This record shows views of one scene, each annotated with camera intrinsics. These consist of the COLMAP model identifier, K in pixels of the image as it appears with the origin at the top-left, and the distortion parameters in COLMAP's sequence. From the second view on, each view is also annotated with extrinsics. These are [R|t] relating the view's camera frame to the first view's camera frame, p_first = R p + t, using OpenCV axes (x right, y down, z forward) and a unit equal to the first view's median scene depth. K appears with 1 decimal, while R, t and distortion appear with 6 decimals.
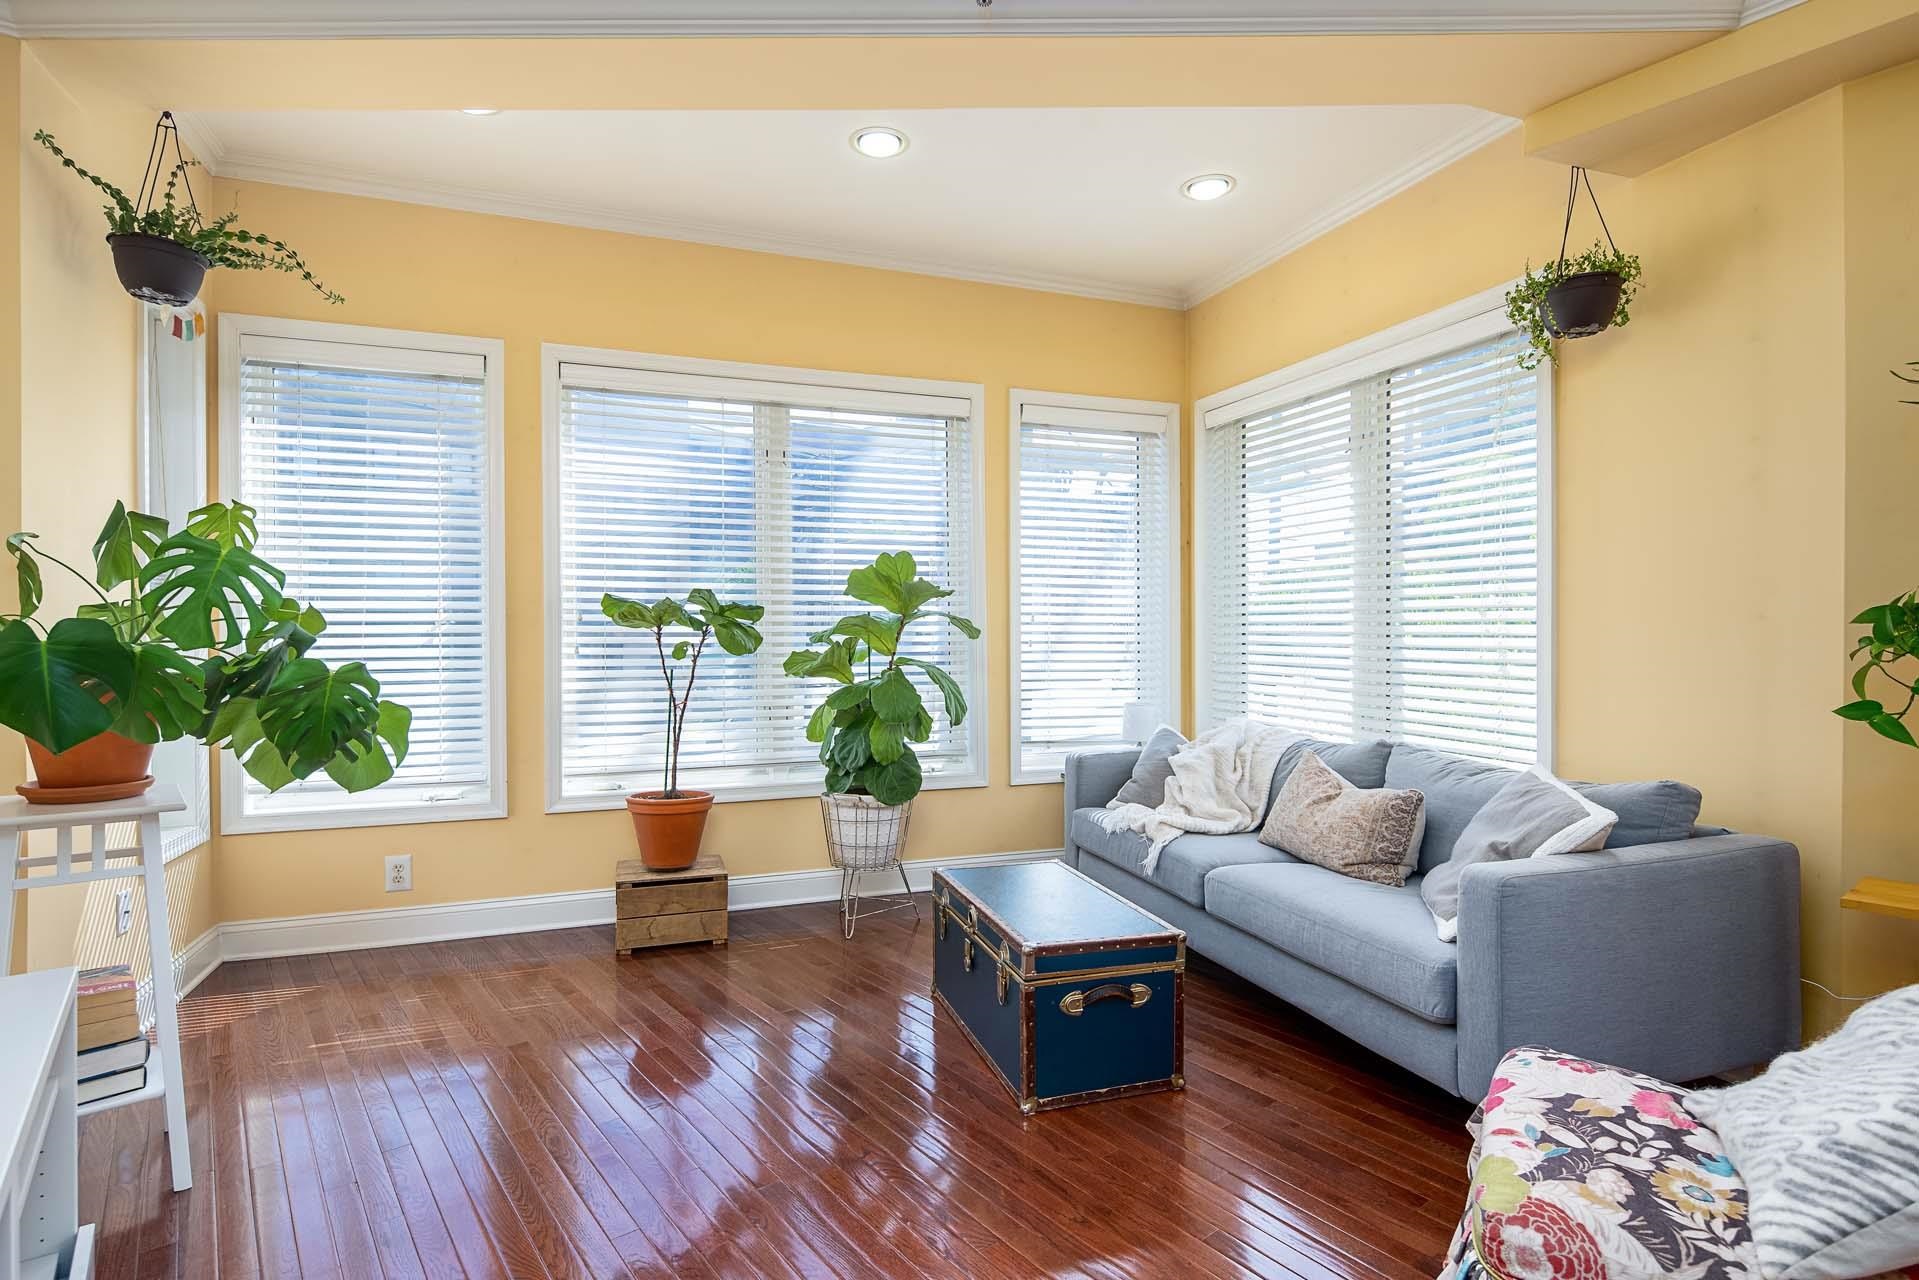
lens RADIAL K [[968.1, 0, 959.5], [0, 968.1, 640.0], [0, 0, 1]] dist [-0.002046, -0.000426]
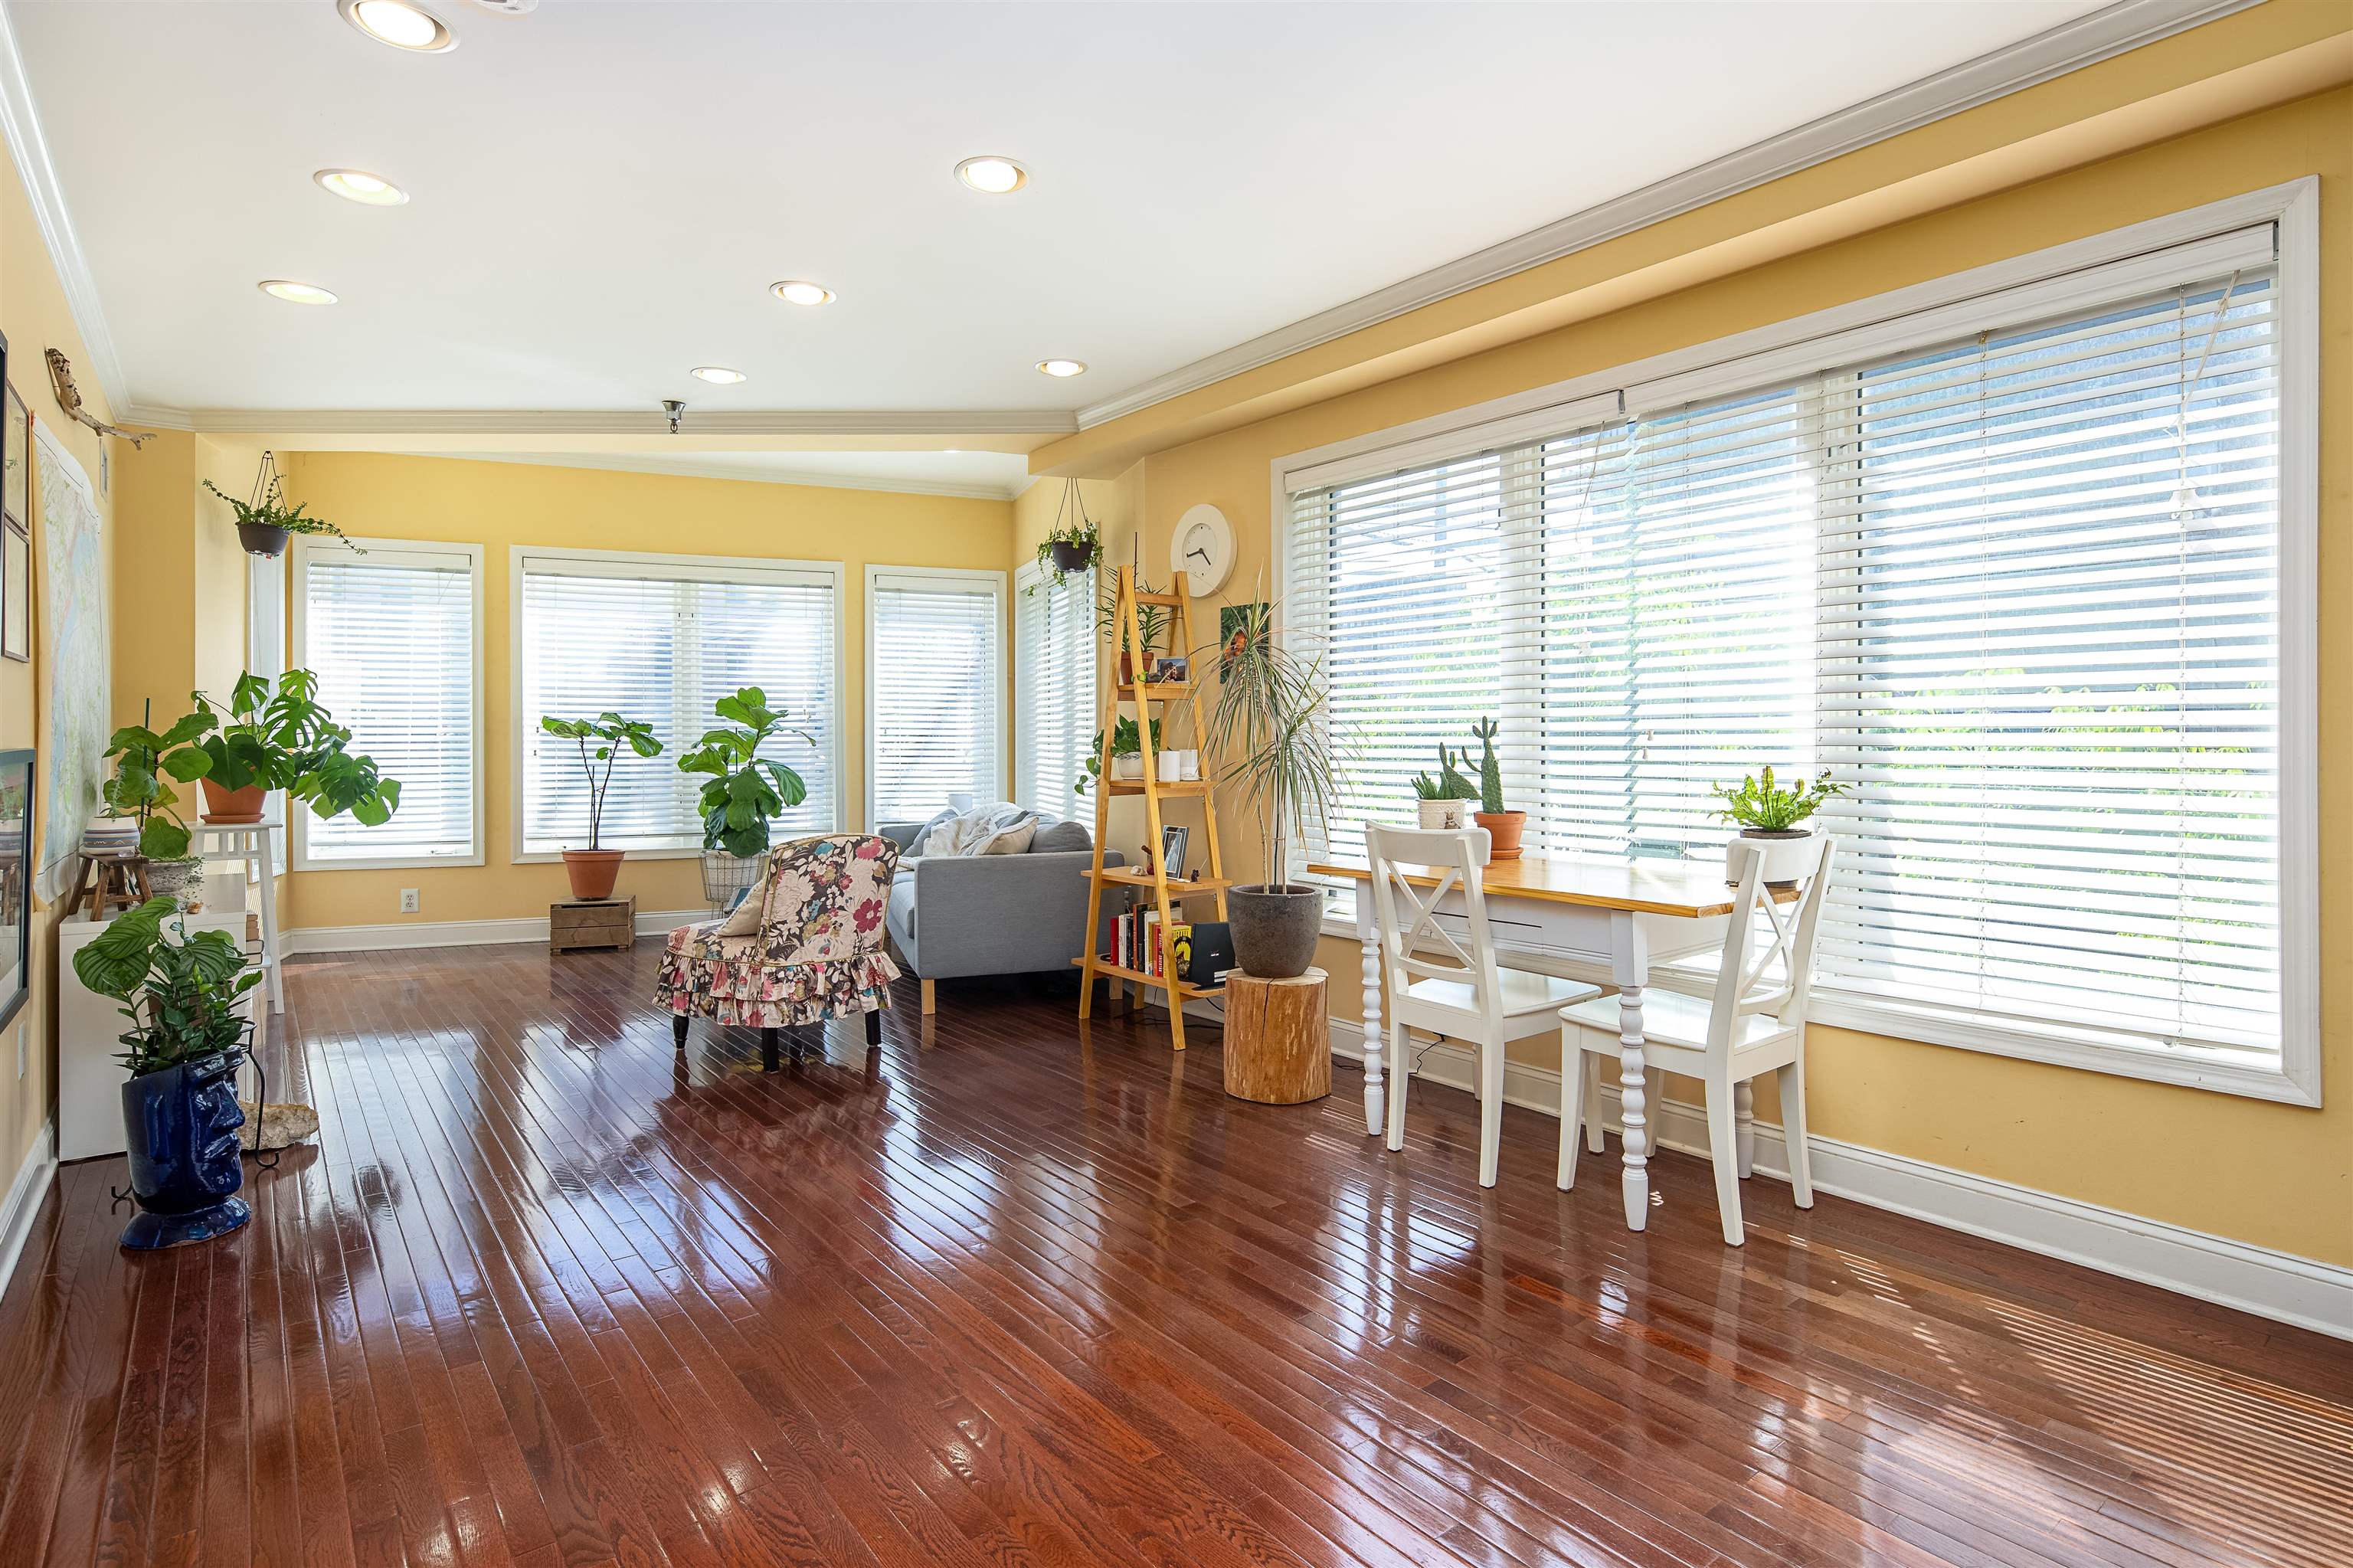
lens RADIAL K [[1270.3, 0, 1230.9], [0, 1270.3, 745.6], [0, 0, 1]] dist [-0.000847, -0.000178]
pose [[0.999996, 0.000930, -0.002661, 0.707397], [-0.000945, 0.999984, -0.005584, 0.009414], [0.002656, 0.005587, 0.999981, -0.980262]]
